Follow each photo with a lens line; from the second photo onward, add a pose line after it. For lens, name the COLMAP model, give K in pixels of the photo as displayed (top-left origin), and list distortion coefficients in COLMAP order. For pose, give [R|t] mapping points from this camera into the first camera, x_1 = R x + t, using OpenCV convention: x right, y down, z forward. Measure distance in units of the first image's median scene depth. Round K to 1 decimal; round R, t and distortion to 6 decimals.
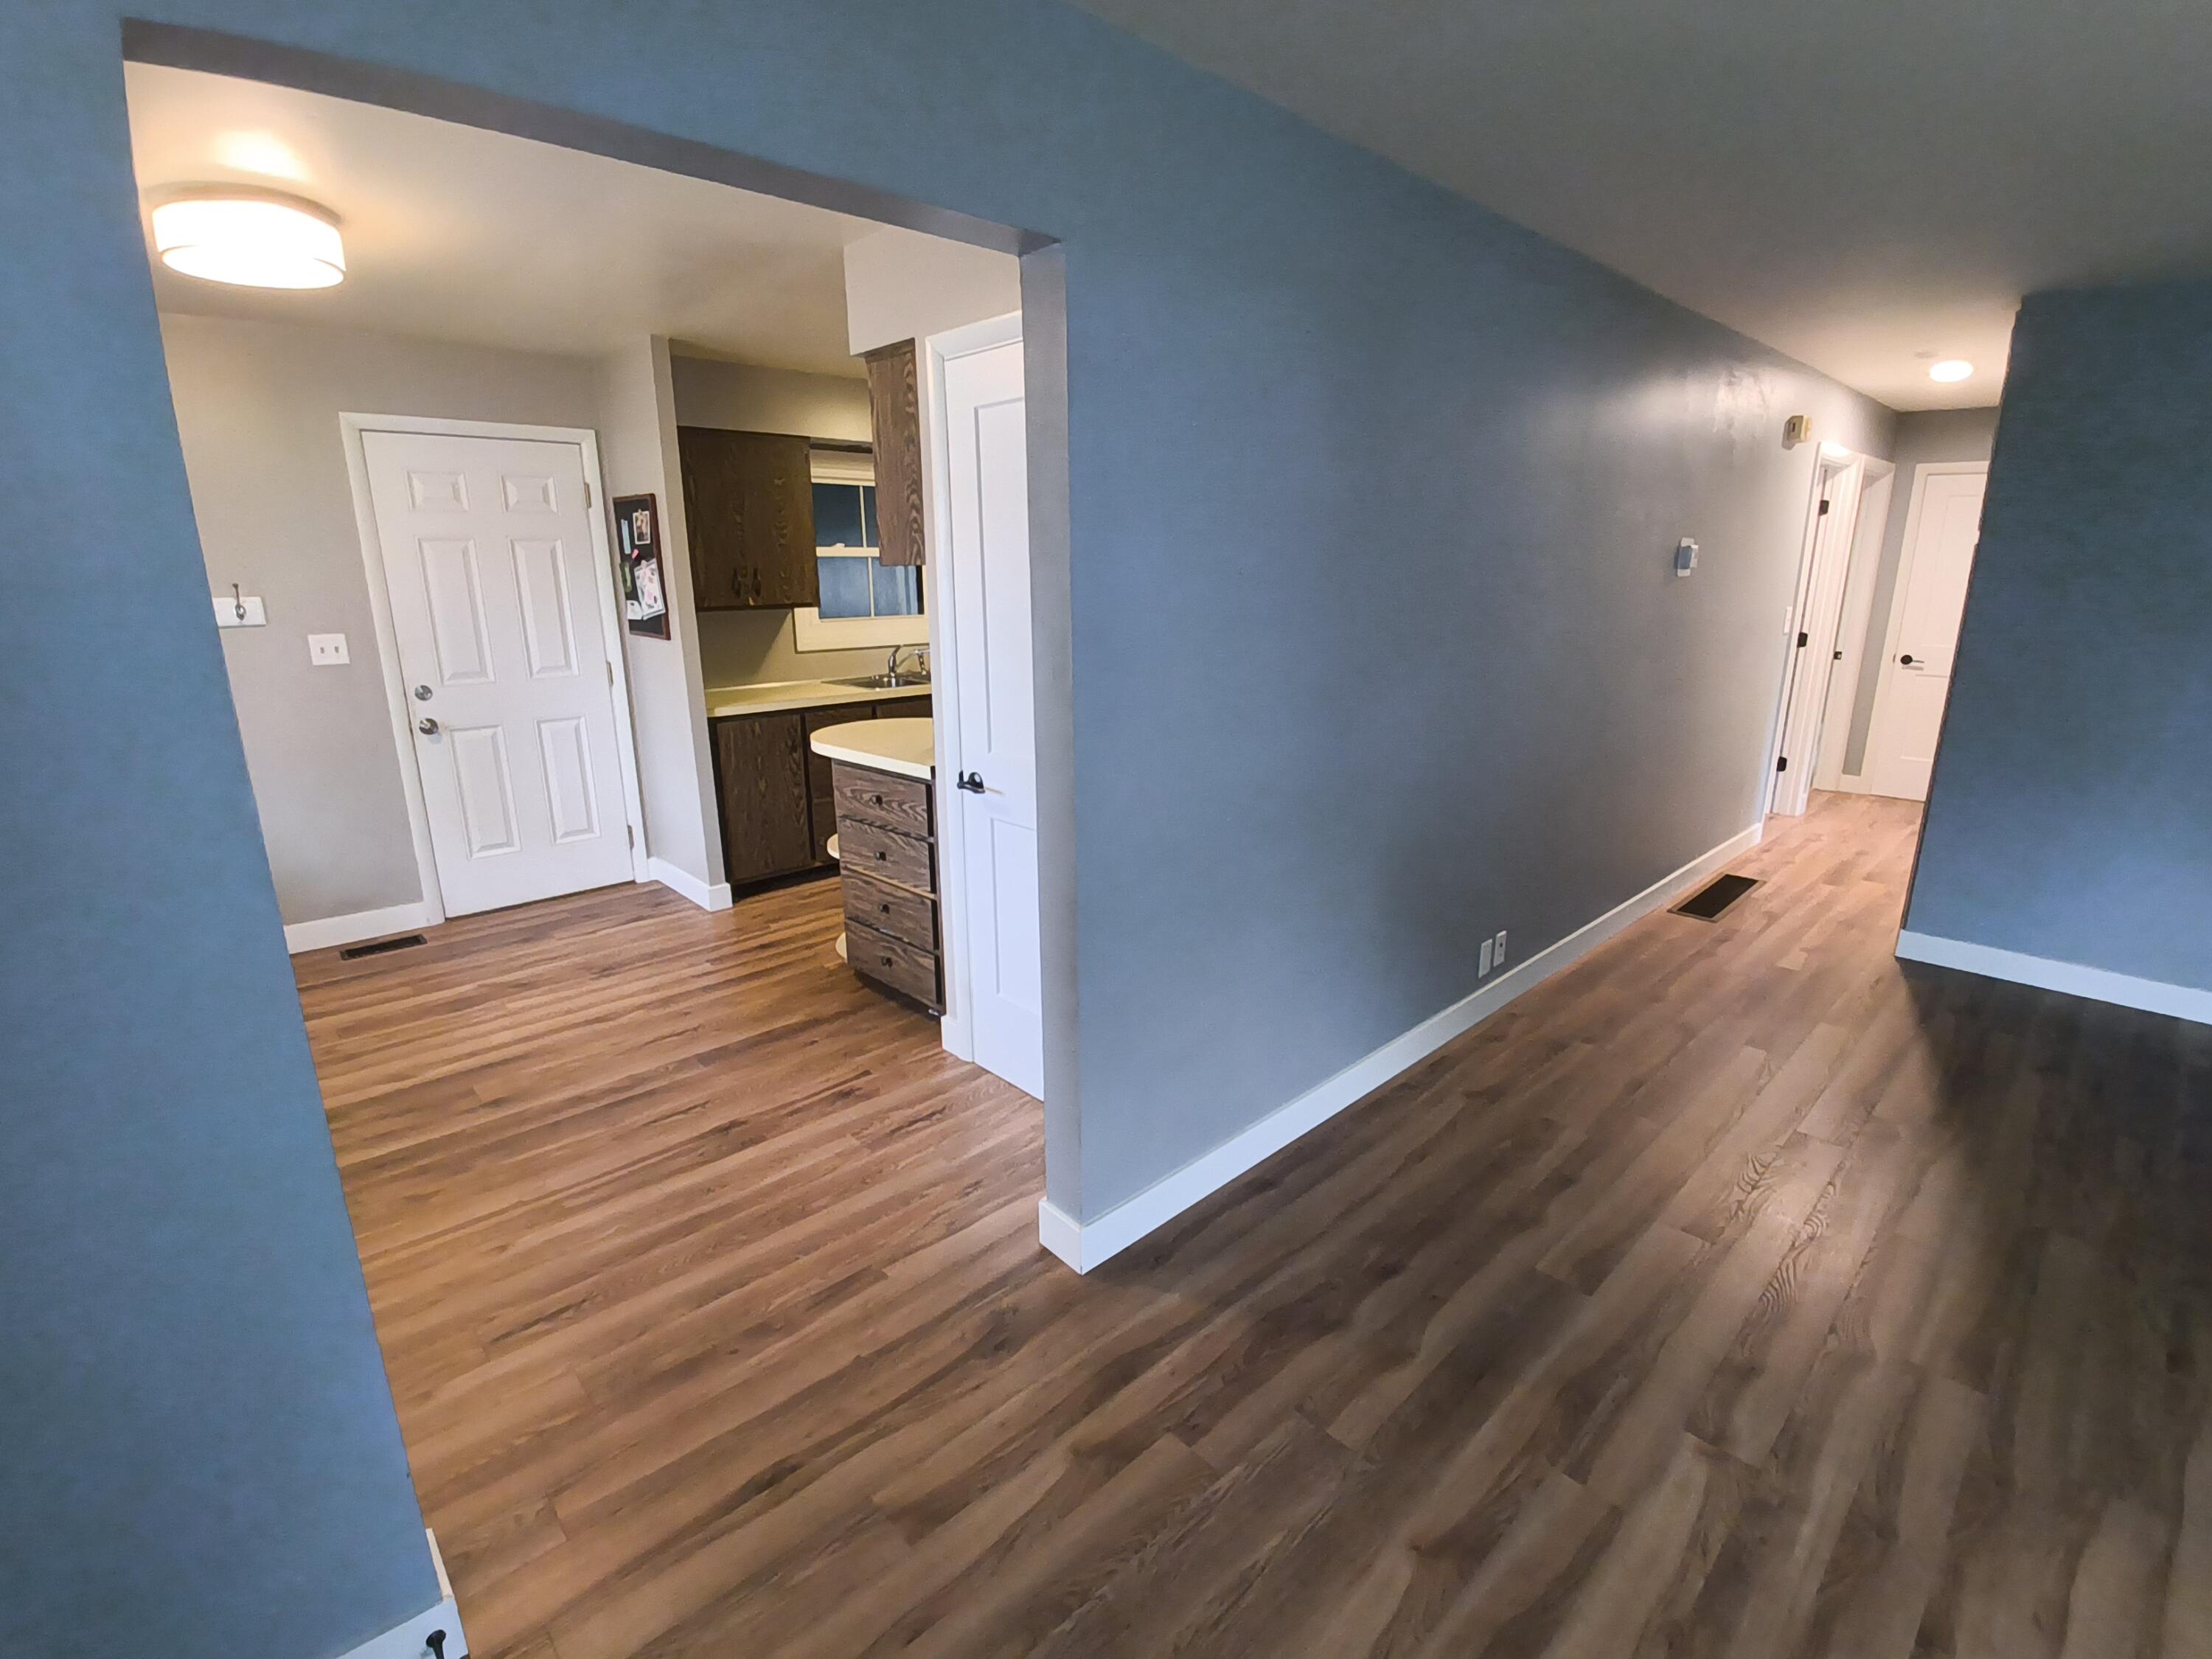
lens RADIAL K [[1010.2, 0, 1107.3], [0, 1010.2, 823.2], [0, 0, 1]] dist [-0.005558, -0.012904]
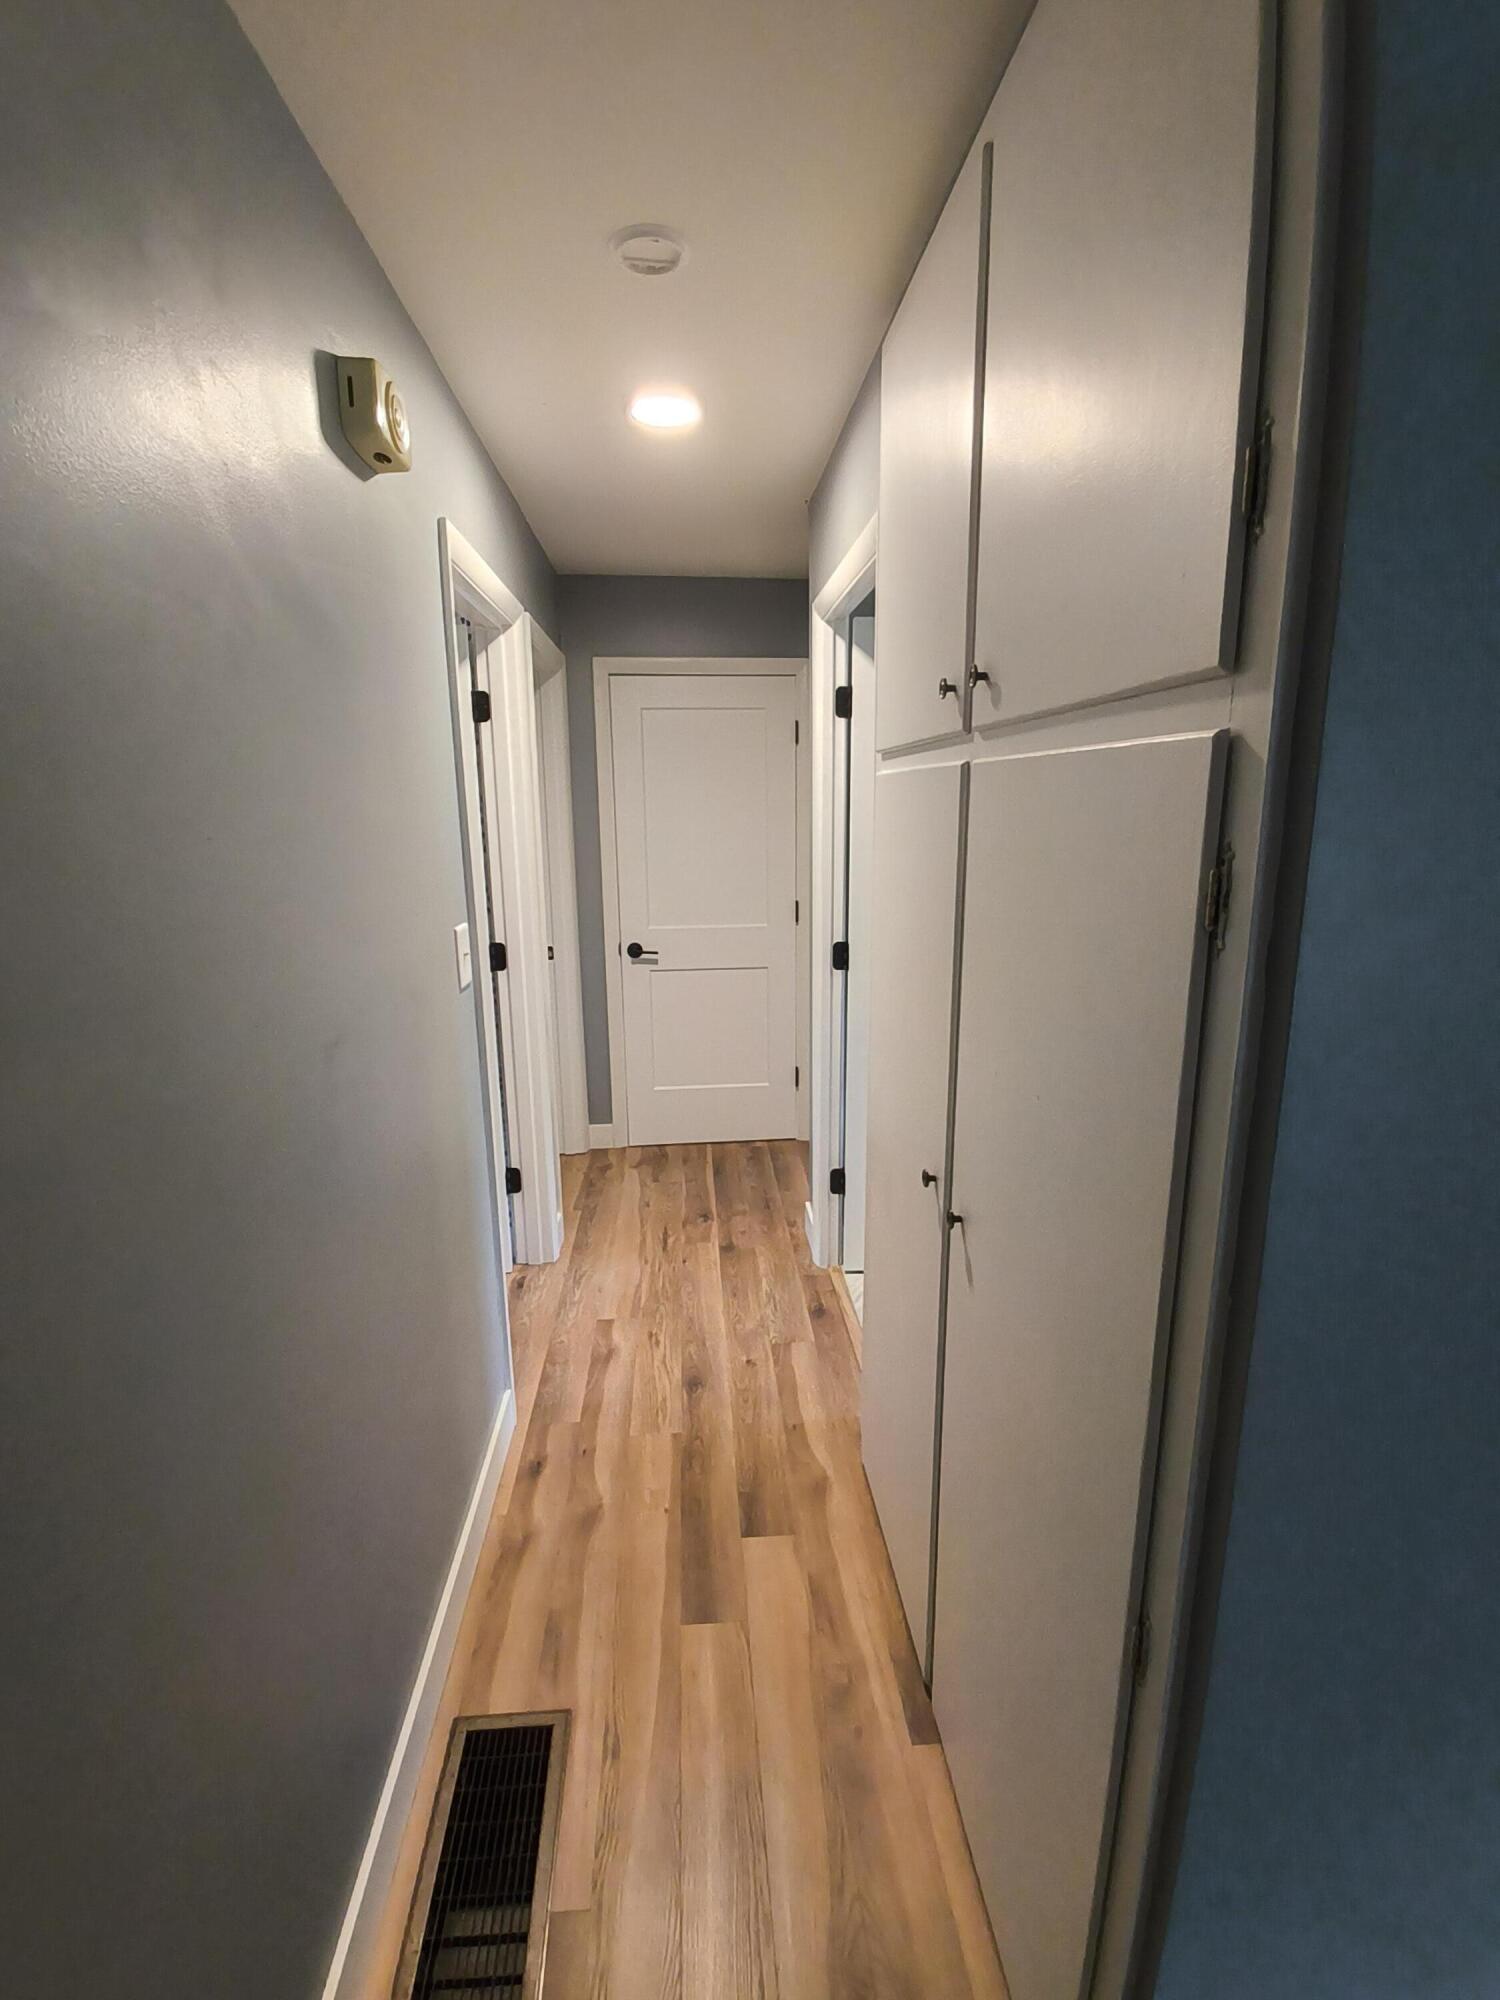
lens RADIAL K [[913.4, 0, 764.2], [0, 913.4, 1005.1], [0, 0, 1]] dist [-0.005558, -0.012904]
pose [[0.625572, -0.170957, 0.761205, 0.658792], [0.199156, 0.978363, 0.056058, -0.252308], [-0.754319, 0.116530, 0.646083, 0.943509]]
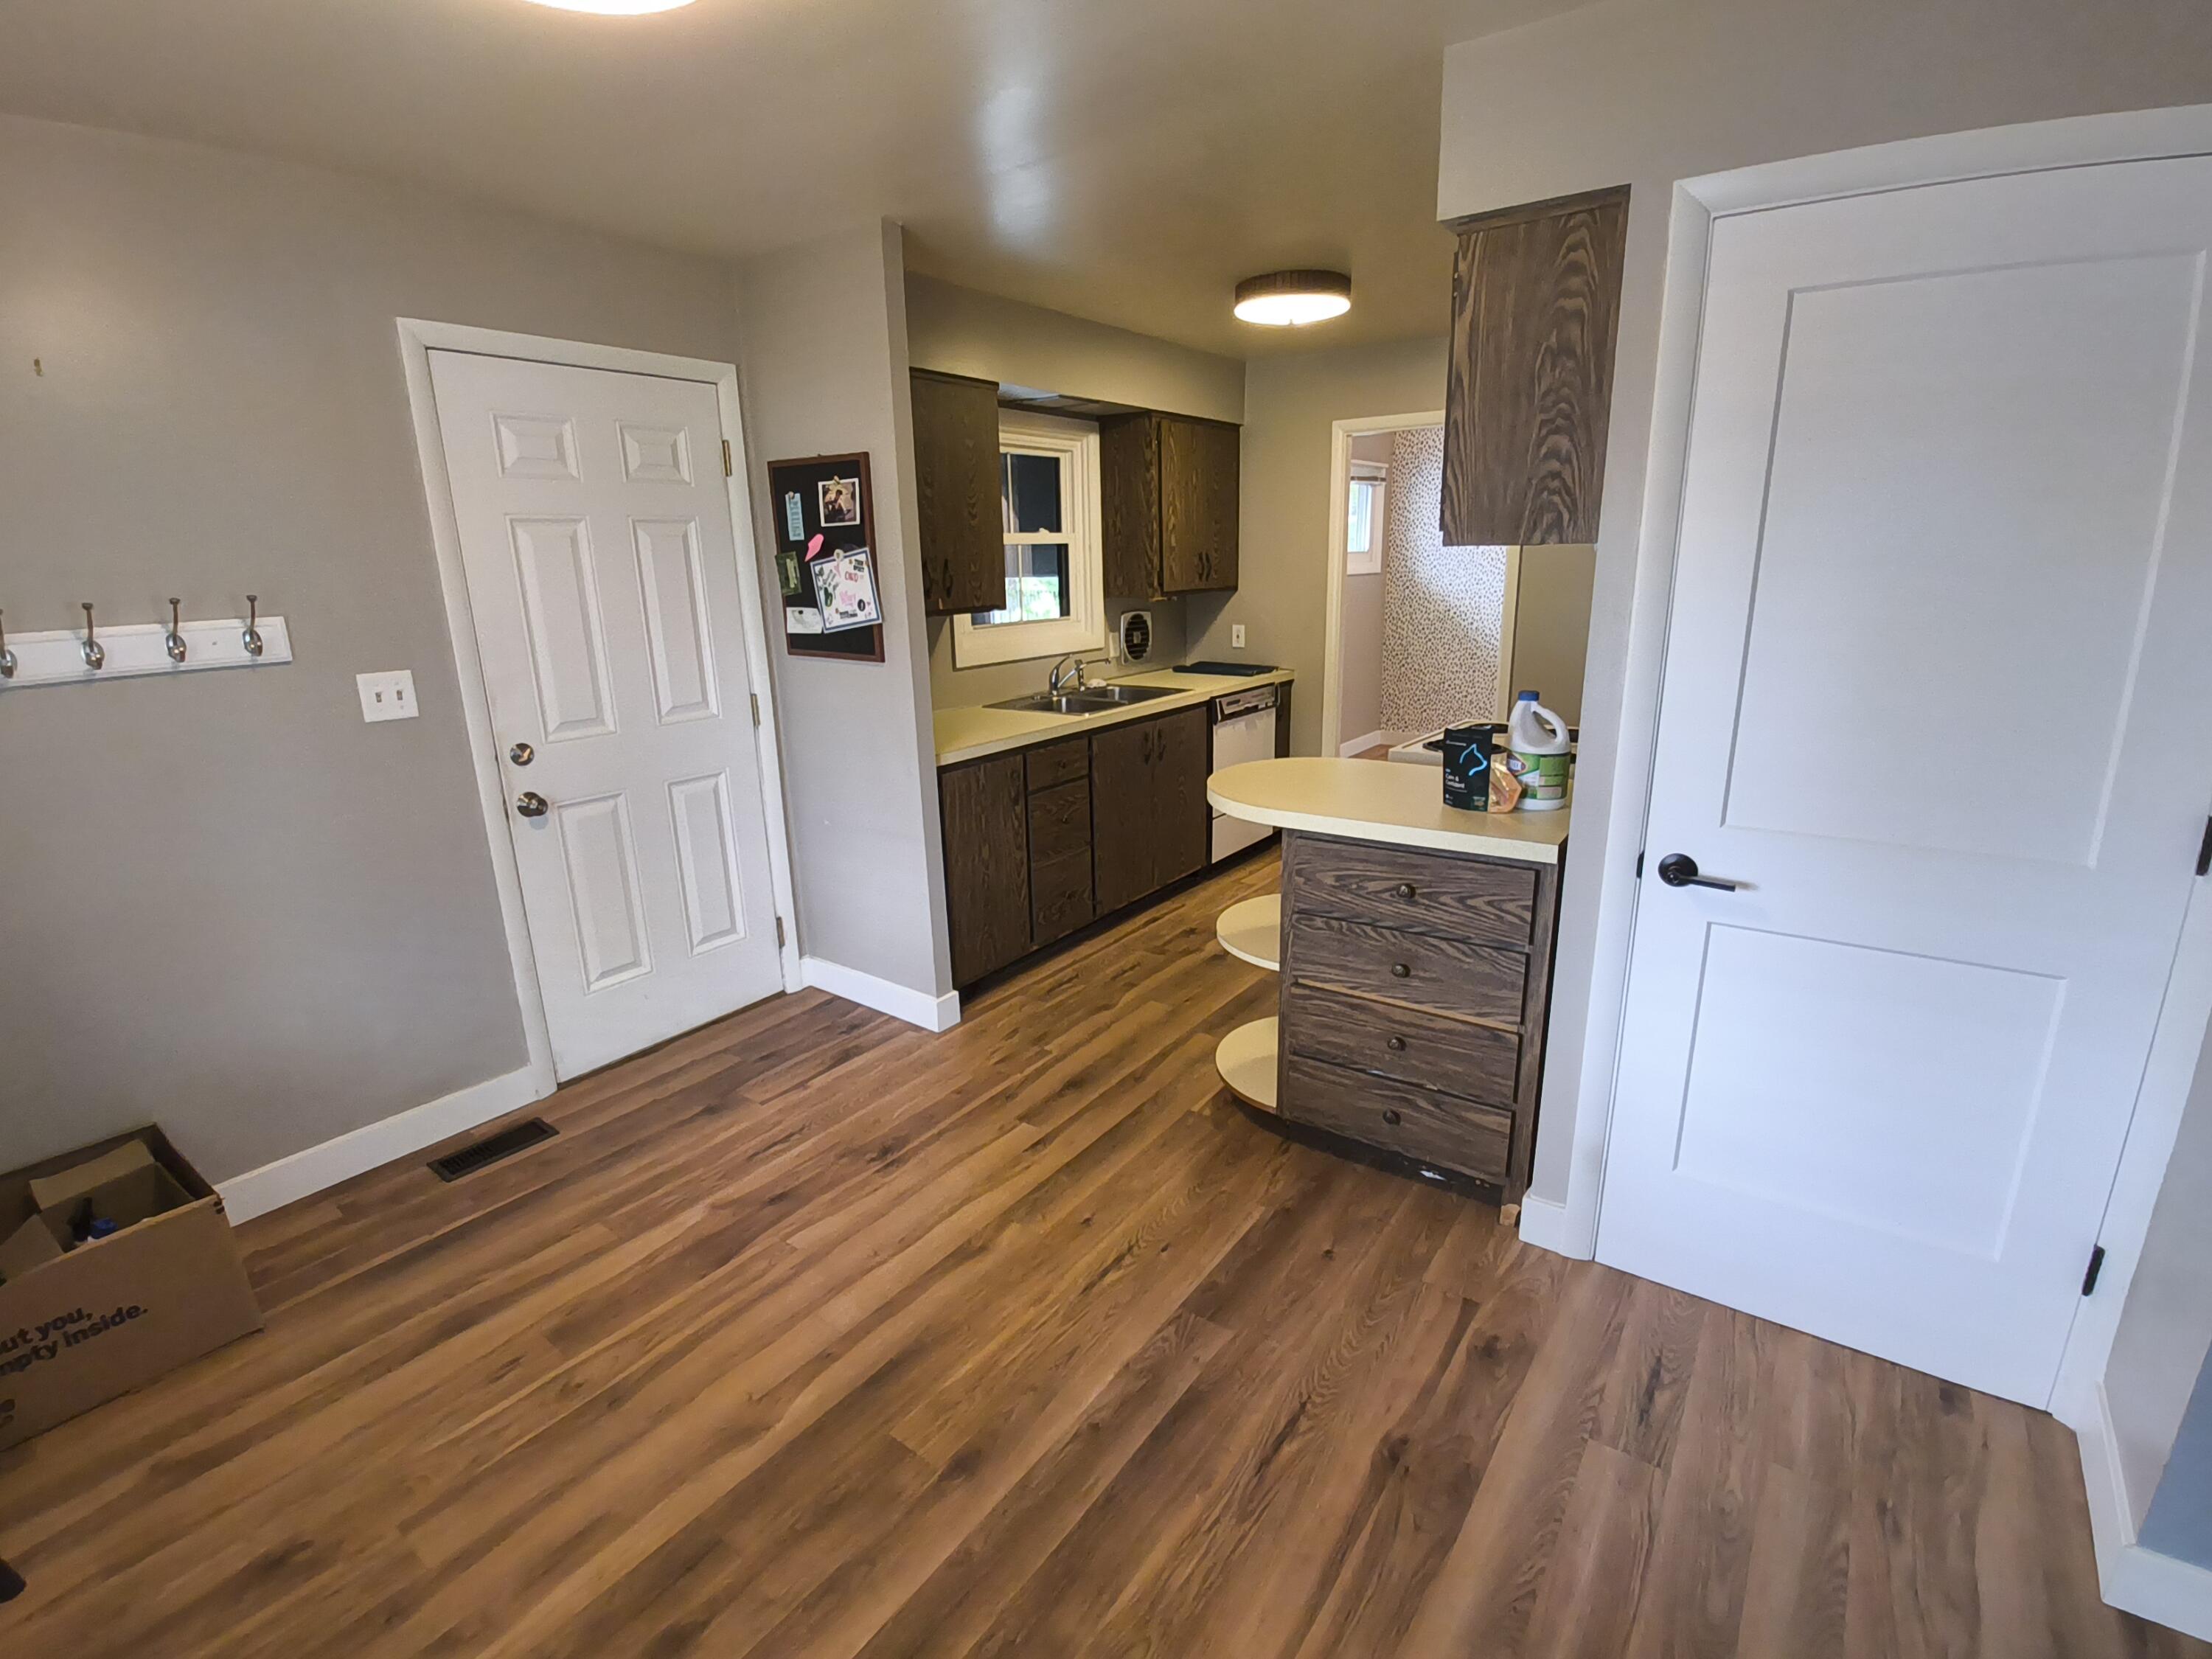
lens RADIAL K [[1010.2, 0, 1107.3], [0, 1010.2, 823.2], [0, 0, 1]] dist [-0.005558, -0.012904]
pose [[0.983077, -0.061799, 0.172453, -0.479611], [0.060565, 0.998087, 0.012412, -0.079631], [-0.172890, -0.001757, 0.984940, 0.321993]]
